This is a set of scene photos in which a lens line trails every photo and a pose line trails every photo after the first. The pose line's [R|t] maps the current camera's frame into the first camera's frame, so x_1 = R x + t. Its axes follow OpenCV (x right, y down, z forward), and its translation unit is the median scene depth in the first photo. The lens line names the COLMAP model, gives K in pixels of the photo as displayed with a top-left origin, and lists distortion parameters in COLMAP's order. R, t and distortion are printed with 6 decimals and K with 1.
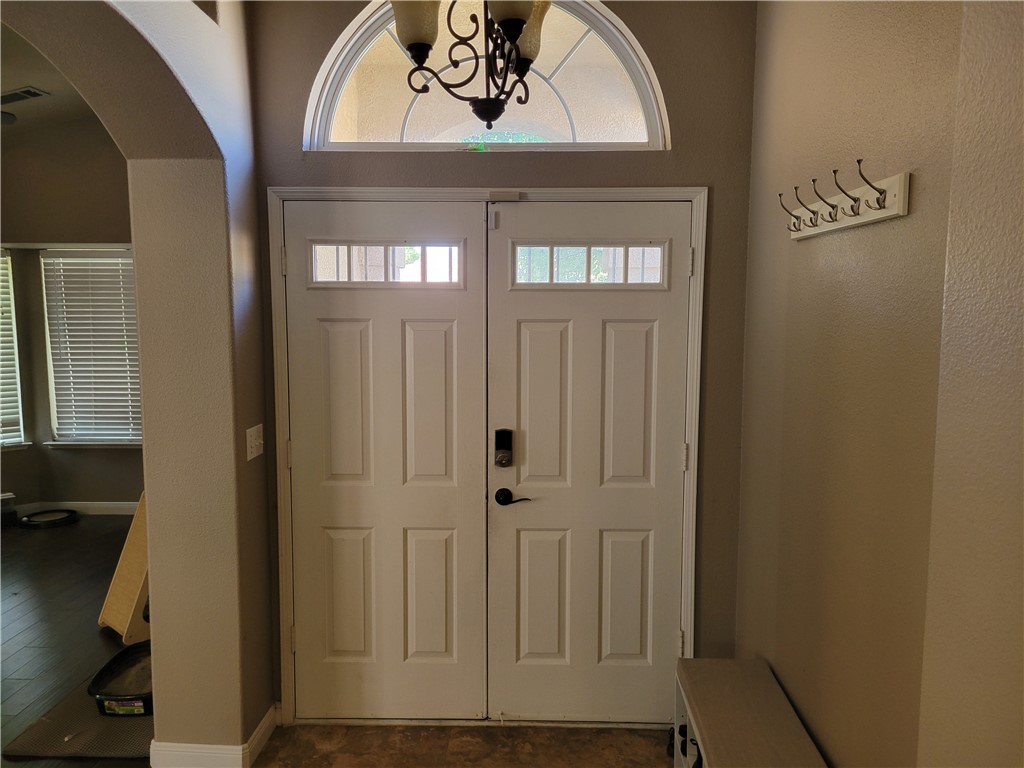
lens RADIAL K [[774.0, 0, 511.8], [0, 774.0, 381.4], [0, 0, 1]] dist [0.044465, -0.010387]
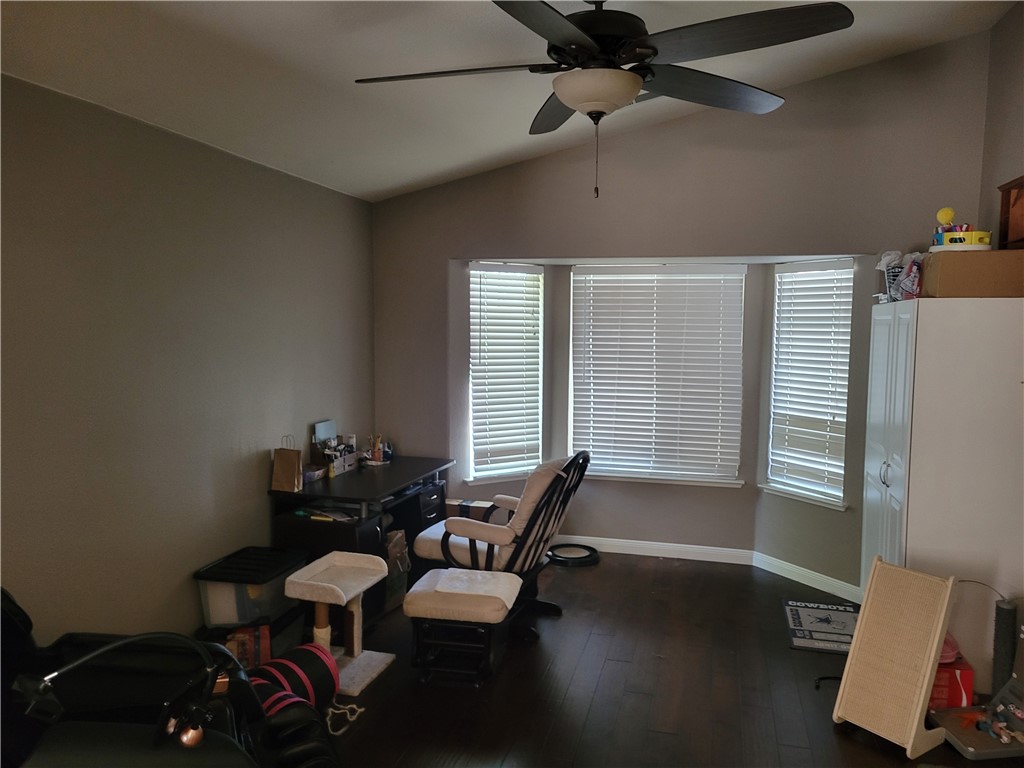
lens RADIAL K [[774.0, 0, 513.1], [0, 774.0, 385.2], [0, 0, 1]] dist [0.044465, -0.010387]
pose [[0.978382, 0.028303, -0.204861, -0.470658], [-0.030730, 0.999490, -0.008675, -0.015206], [0.204511, 0.014783, 0.978753, 0.083715]]
